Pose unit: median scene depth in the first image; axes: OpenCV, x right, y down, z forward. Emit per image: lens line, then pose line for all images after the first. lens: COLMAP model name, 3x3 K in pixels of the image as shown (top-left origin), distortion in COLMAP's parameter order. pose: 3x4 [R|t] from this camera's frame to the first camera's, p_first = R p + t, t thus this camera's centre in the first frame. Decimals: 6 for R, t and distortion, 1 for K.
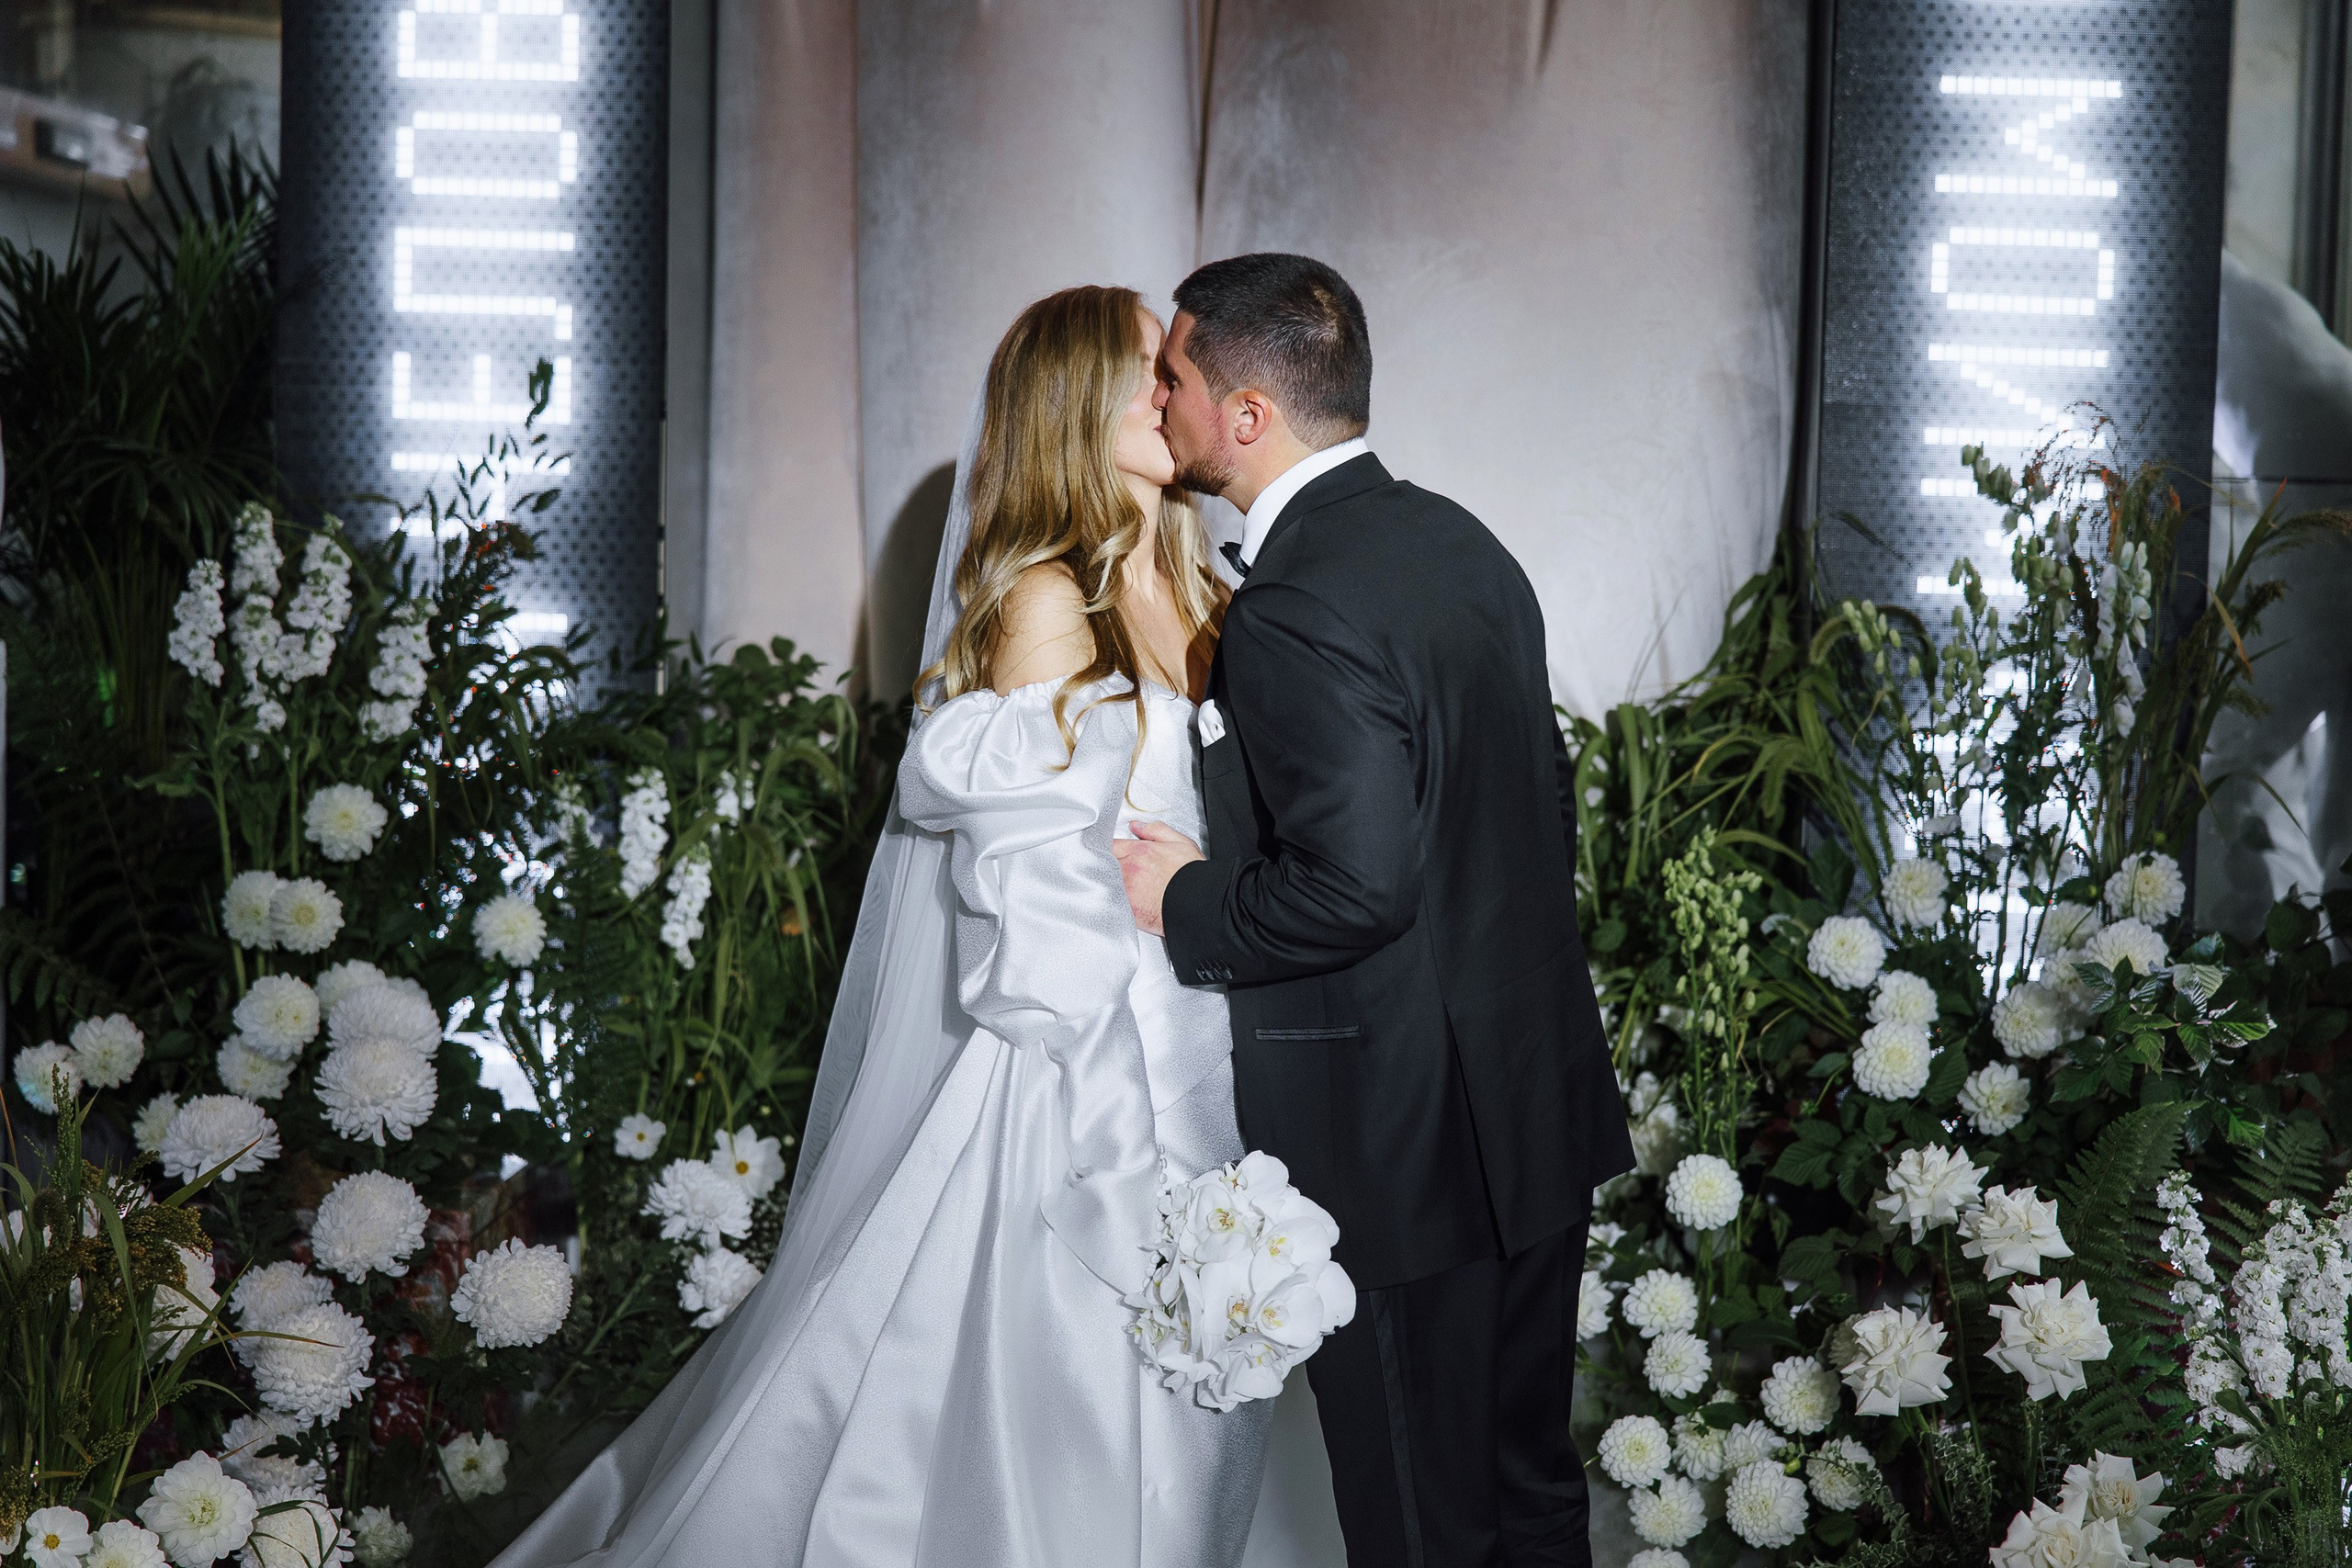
lens RADIAL K [[4810.3, 0, 1175.5], [0, 4810.3, 783.0], [0, 0, 1]] dist [0.013756, -0.047991]
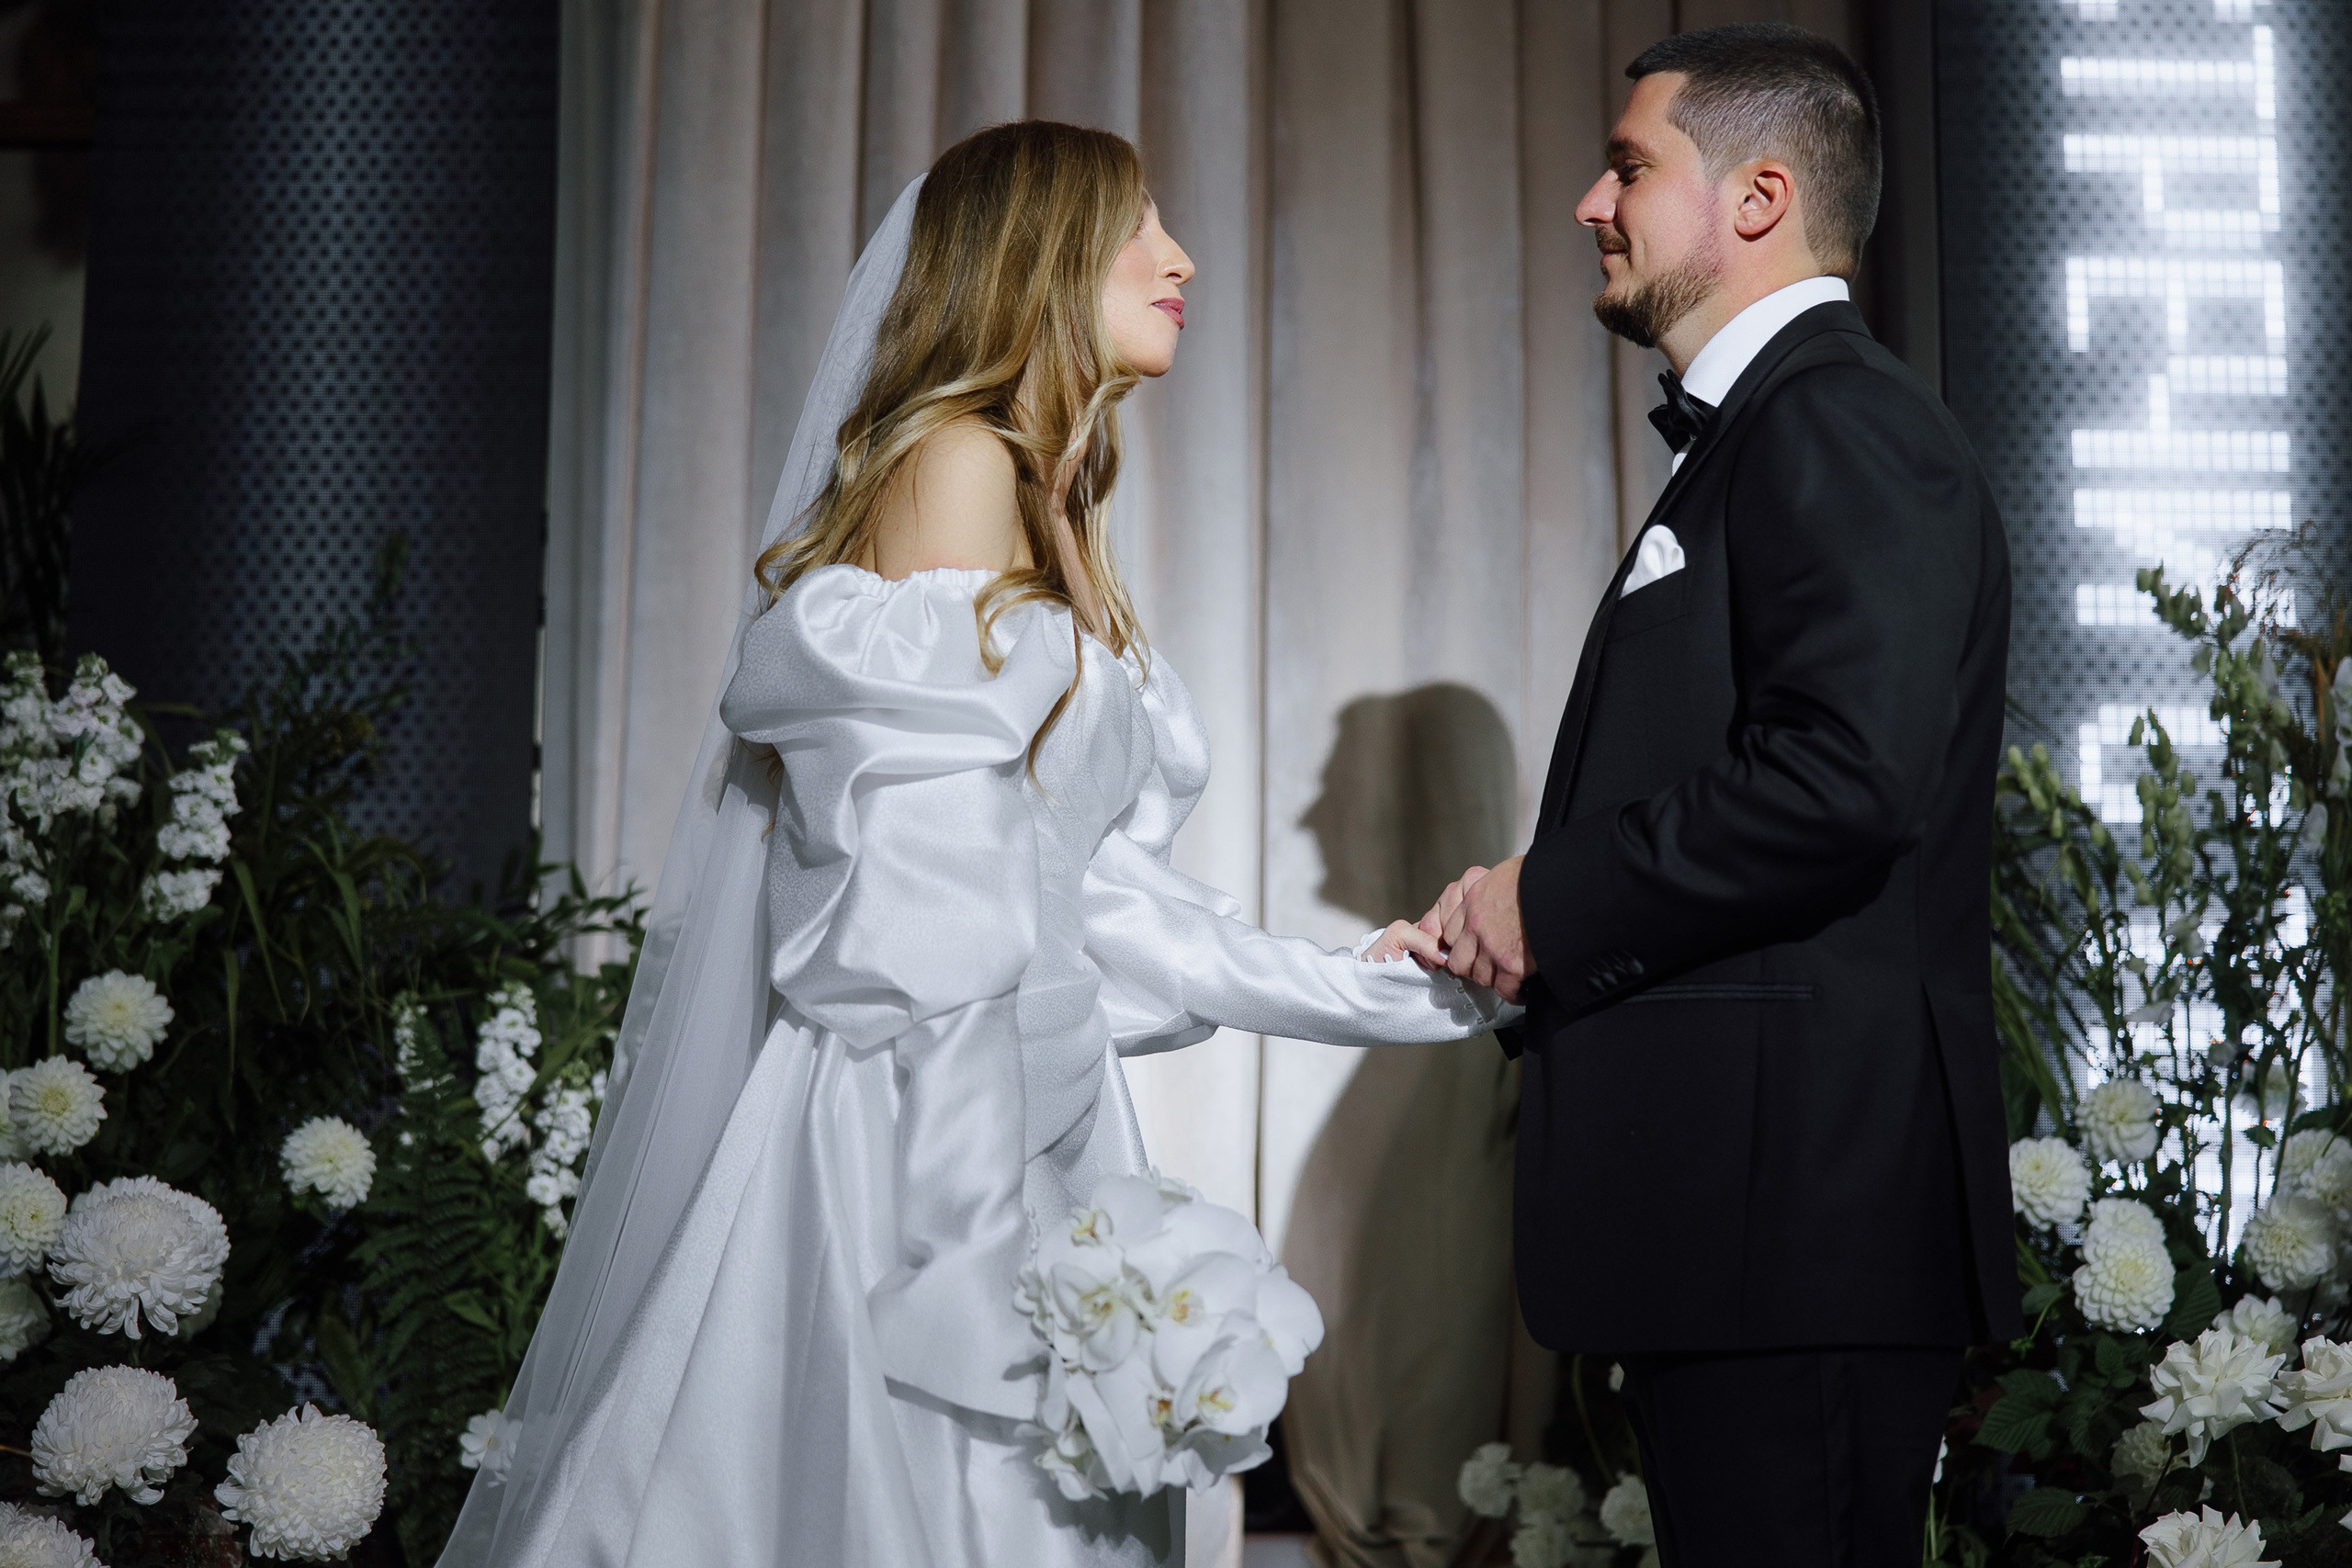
lens RADIAL K [[4444.5, 0, 1182.4], [0, 4444.5, 779.6], [0, 0, 1]] dist [0.010765, -0.025295]
pose [[0.999392, -0.015165, 0.031398, -0.023306], [0.023067, 0.962809, -0.269198, 0.170007], [-0.026148, 0.269758, 0.962573, 0.298385]]
